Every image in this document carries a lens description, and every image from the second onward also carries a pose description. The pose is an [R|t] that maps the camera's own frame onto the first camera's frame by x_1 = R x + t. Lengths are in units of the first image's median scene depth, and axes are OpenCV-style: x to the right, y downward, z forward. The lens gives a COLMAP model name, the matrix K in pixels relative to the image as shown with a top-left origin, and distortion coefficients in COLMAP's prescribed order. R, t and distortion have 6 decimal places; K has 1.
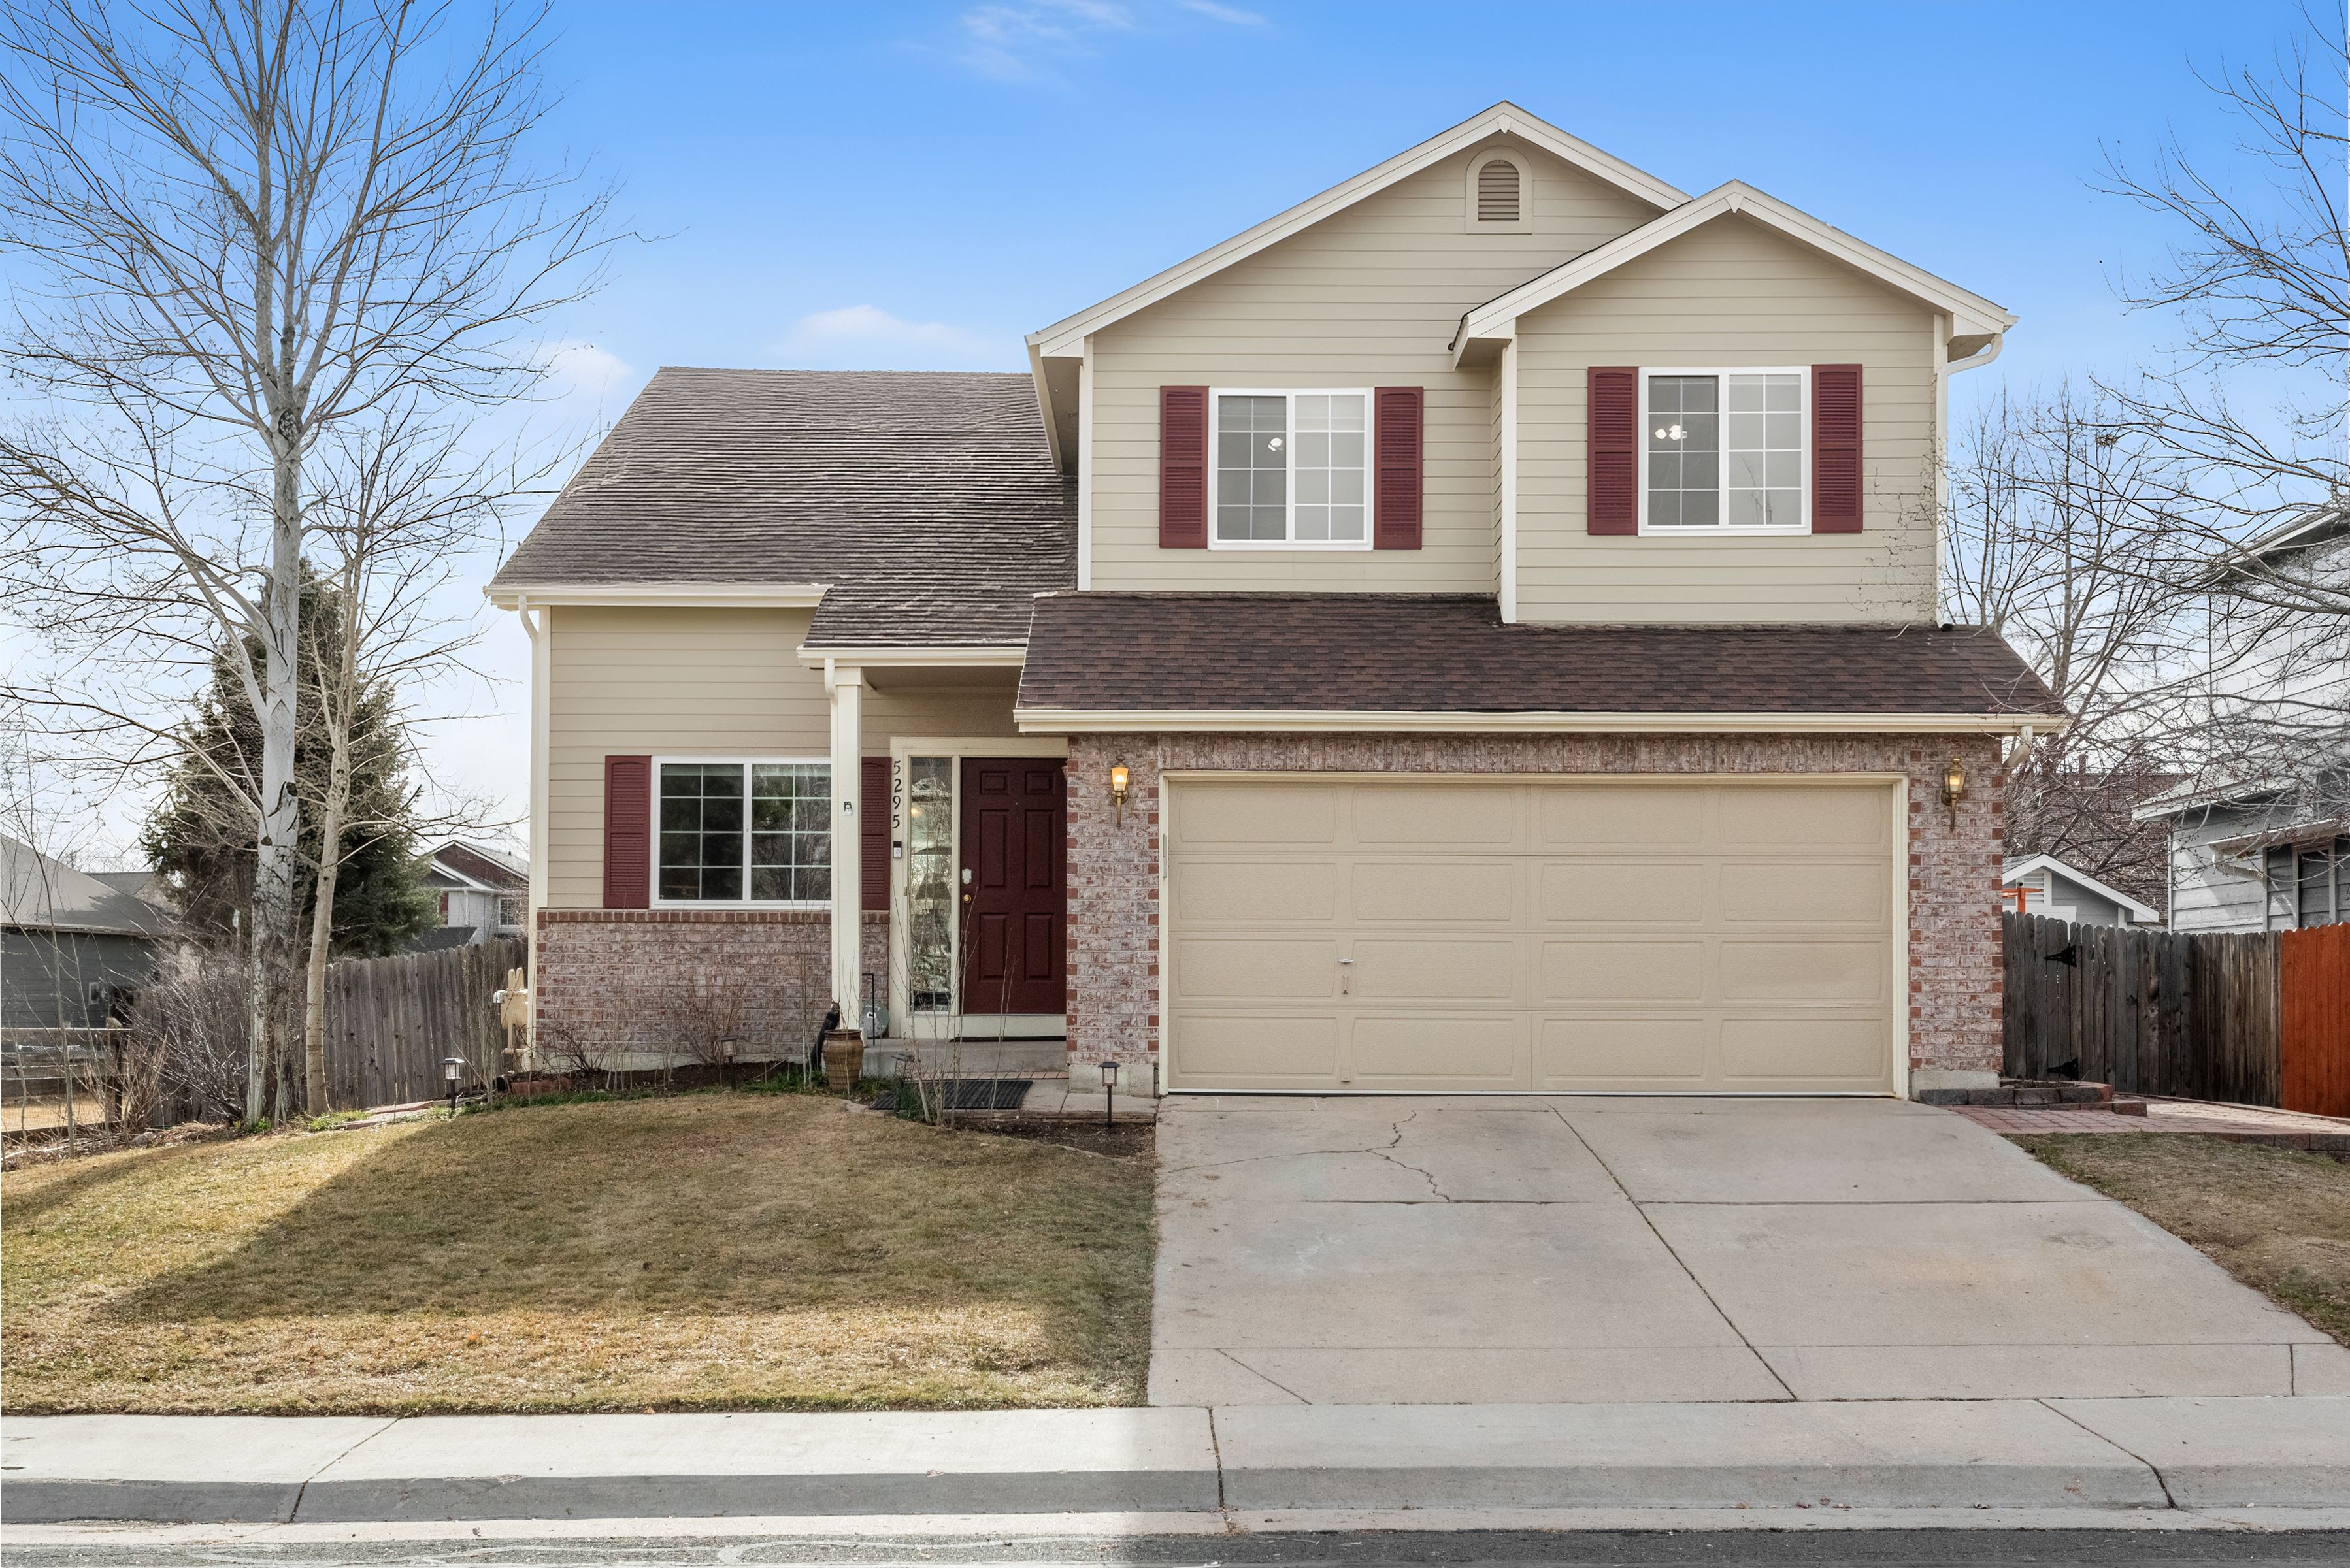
lens RADIAL K [[2384.9, 0, 1175.0], [0, 2384.9, 784.0], [0, 0, 1]] dist [0.013856, -0.000594]
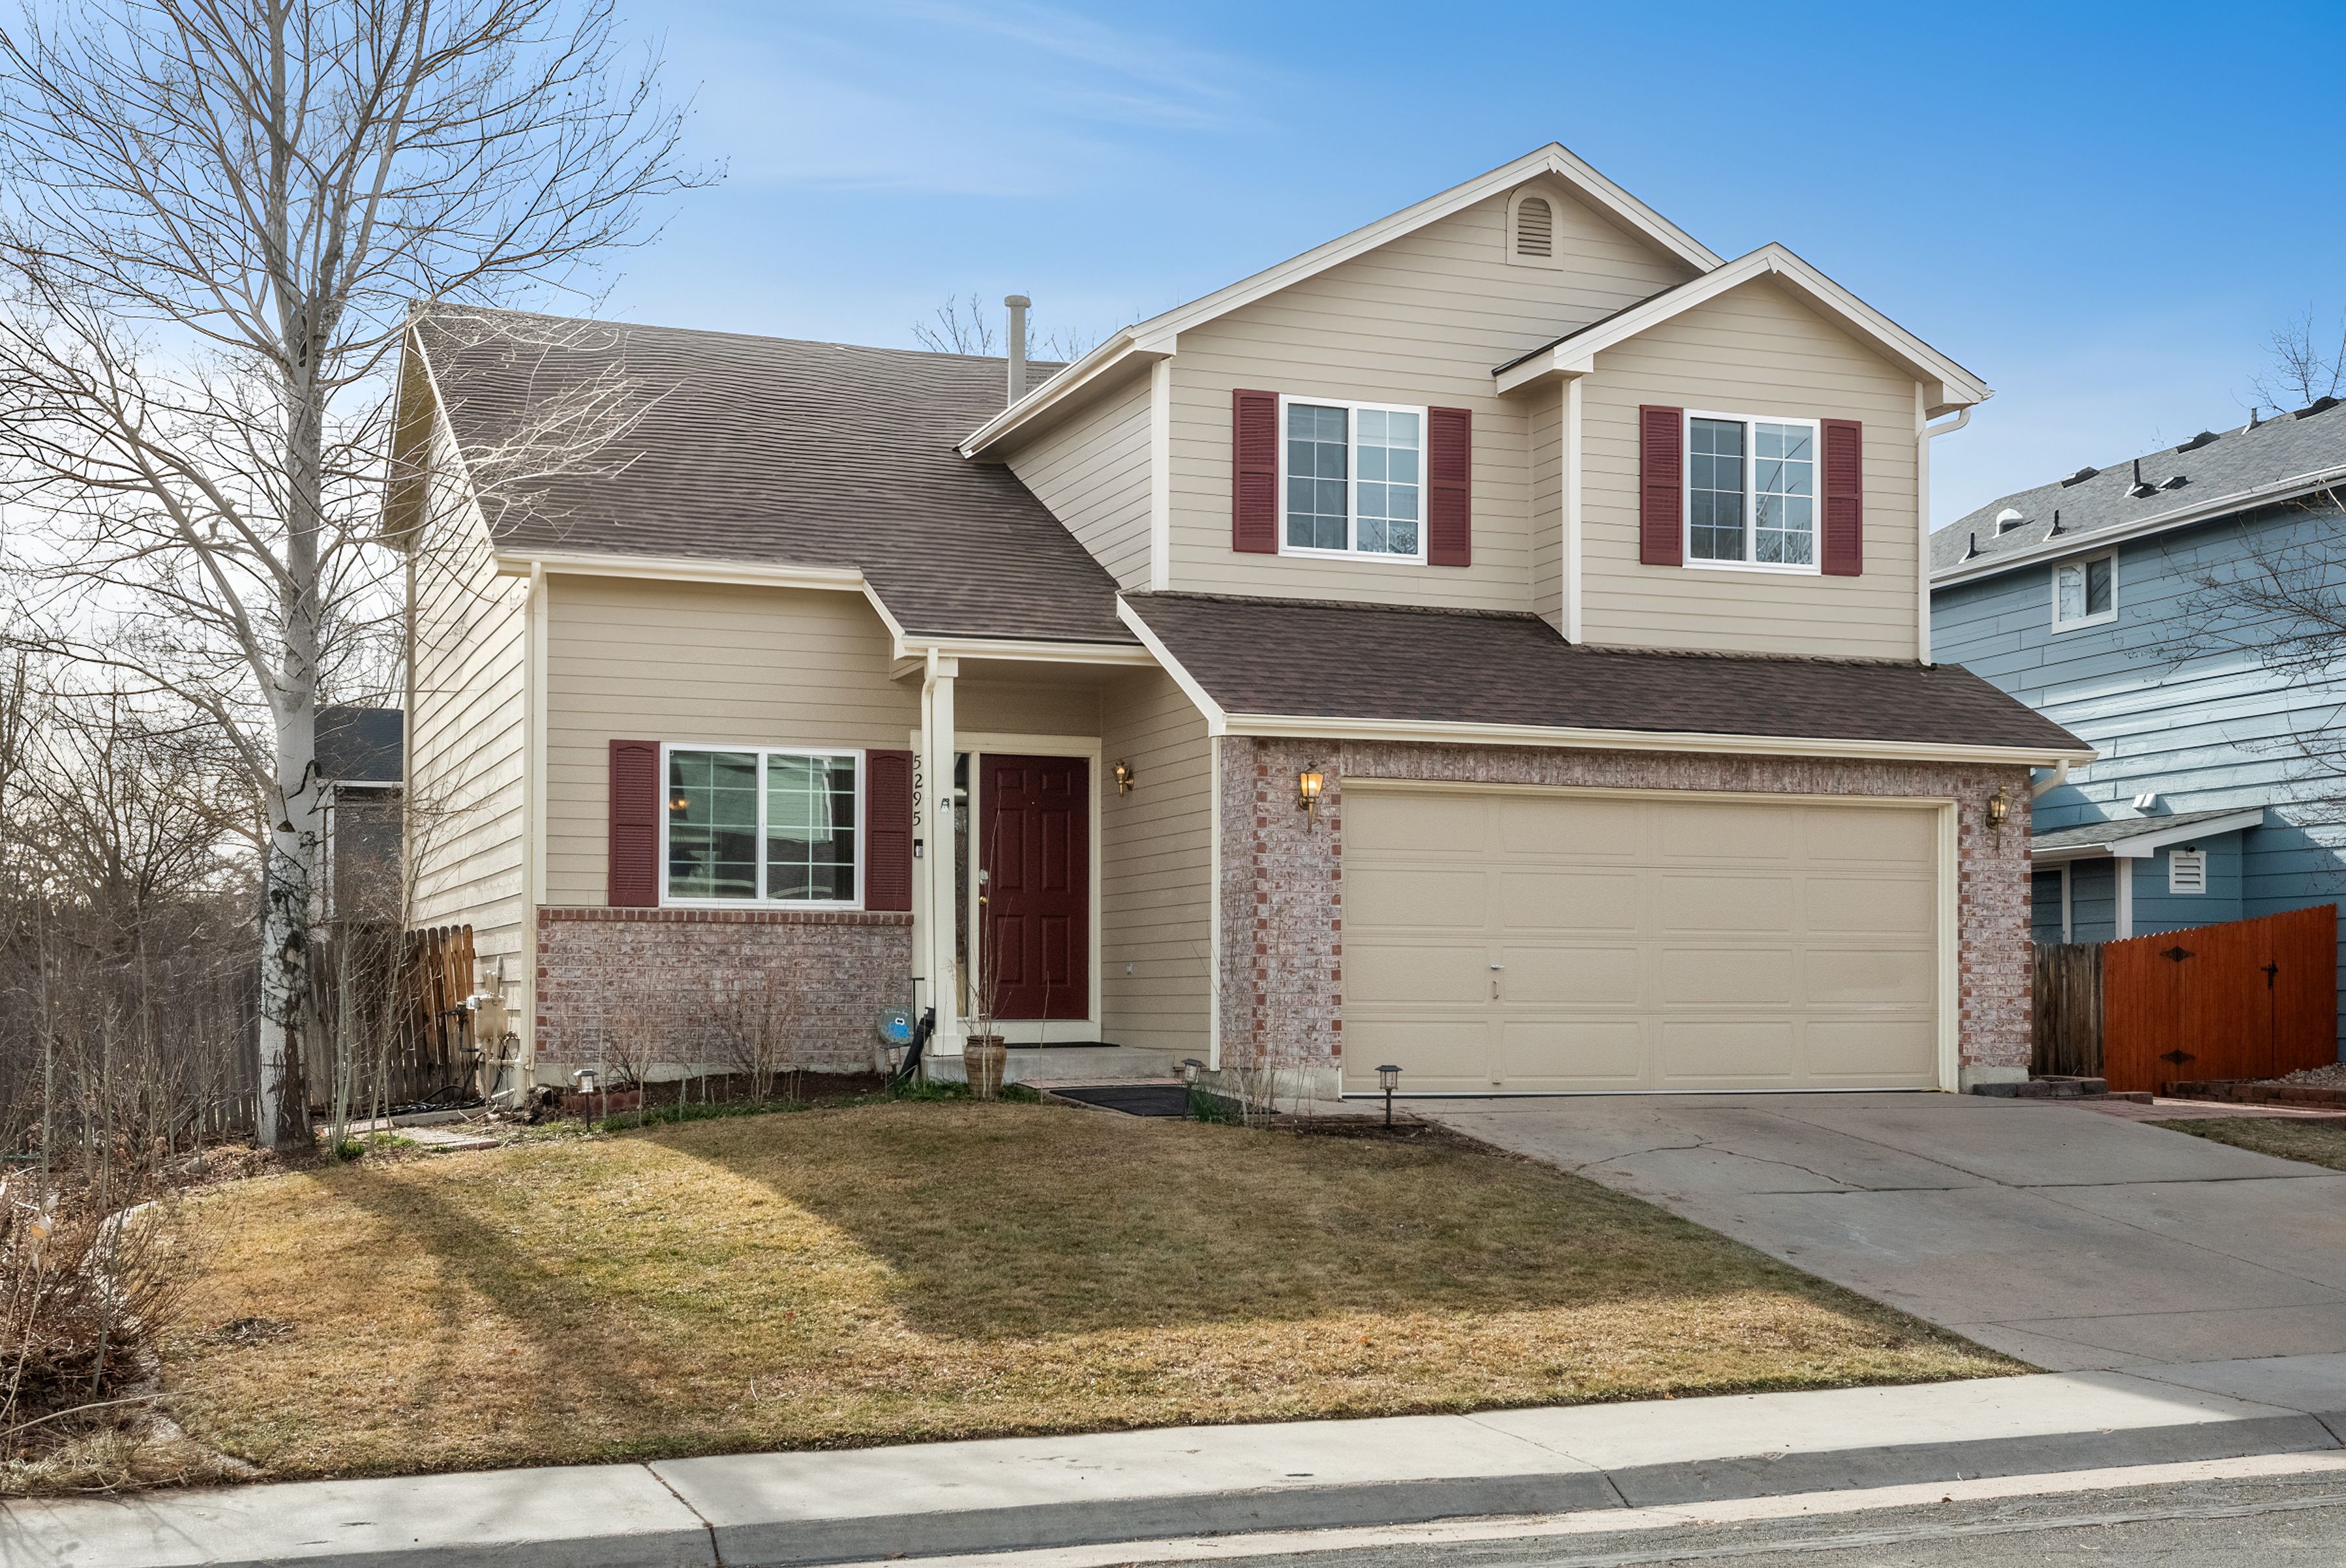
lens RADIAL K [[2506.5, 0, 1173.0], [0, 2506.5, 784.0], [0, 0, 1]] dist [0.015030, 0.008491]
pose [[0.943498, 0.027262, 0.330256, -0.375860], [-0.028016, 0.999604, -0.002479, 0.001545], [-0.330192, -0.006914, 0.943888, 0.018938]]
